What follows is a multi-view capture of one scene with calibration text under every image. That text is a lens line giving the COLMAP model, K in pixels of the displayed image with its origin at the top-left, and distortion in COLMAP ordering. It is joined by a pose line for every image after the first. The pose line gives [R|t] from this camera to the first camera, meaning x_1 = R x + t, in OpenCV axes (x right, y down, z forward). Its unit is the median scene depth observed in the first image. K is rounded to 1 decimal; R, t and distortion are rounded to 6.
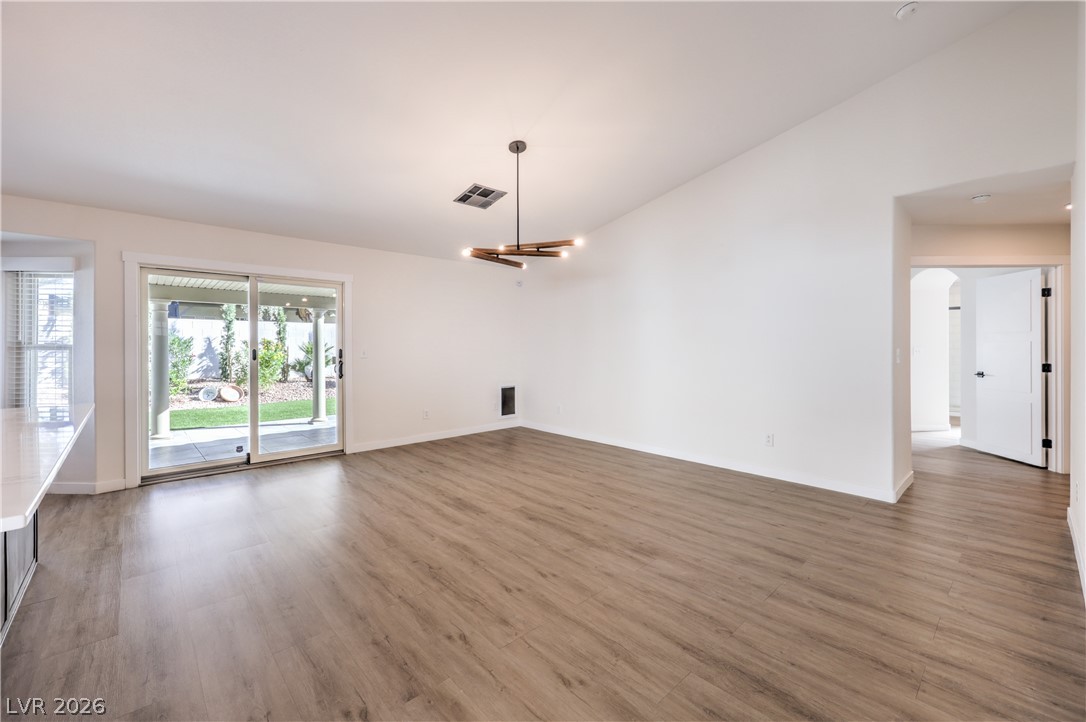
lens RADIAL K [[445.1, 0, 553.5], [0, 445.1, 346.7], [0, 0, 1]] dist [-0.000404, -0.000722]
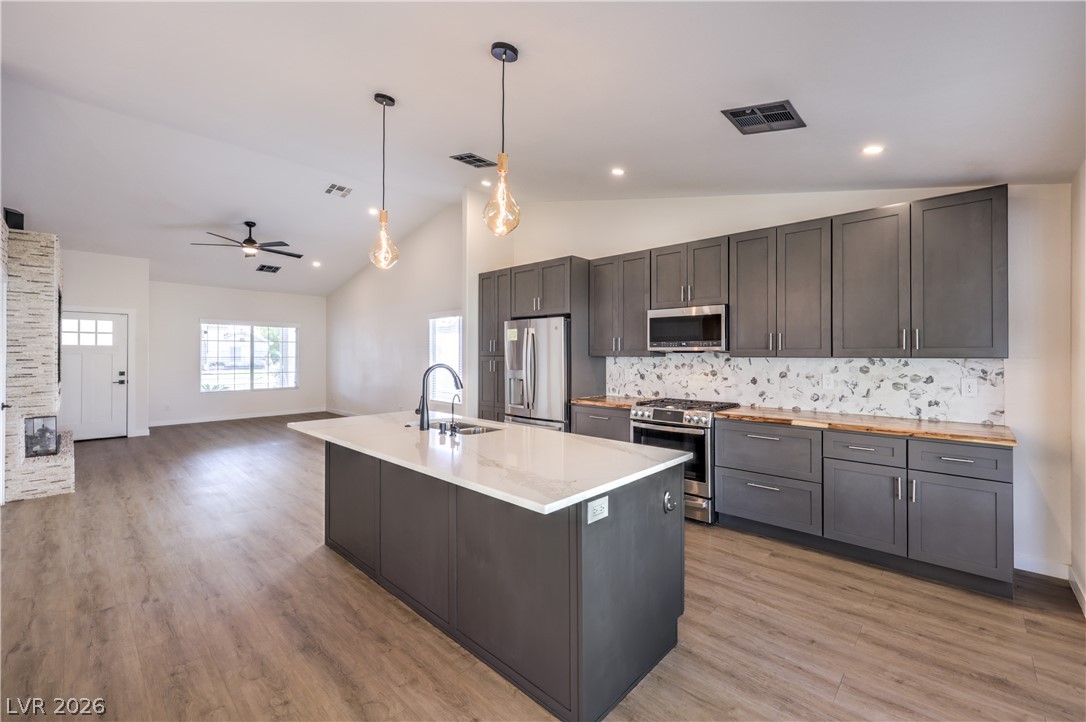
lens RADIAL K [[445.1, 0, 561.8], [0, 445.1, 351.8], [0, 0, 1]] dist [-0.000404, -0.000722]
pose [[-0.997255, -0.000205, -0.074049, -0.737550], [-0.000052, 0.999998, -0.002074, -0.037457], [0.074049, -0.002064, -0.997252, 1.103340]]
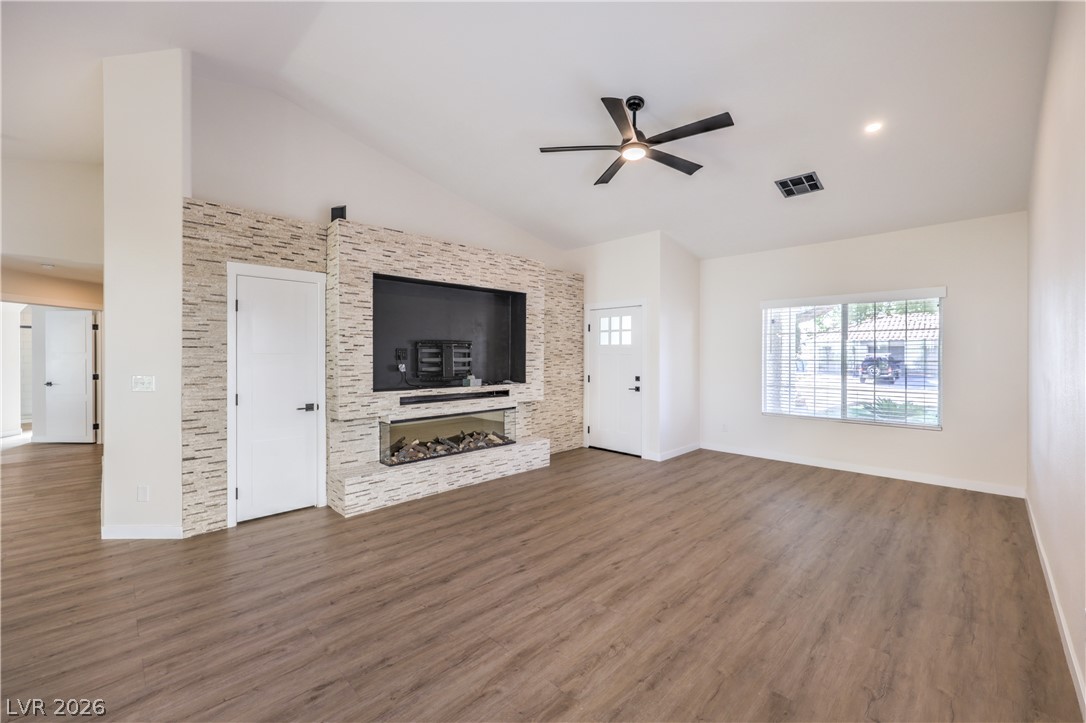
lens RADIAL K [[445.1, 0, 546.9], [0, 445.1, 357.1], [0, 0, 1]] dist [-0.000404, -0.000722]
pose [[-0.031279, -0.004471, 0.999501, -0.542097], [0.000606, 0.999990, 0.004492, -0.030513], [-0.999511, 0.000746, -0.031276, -0.585605]]
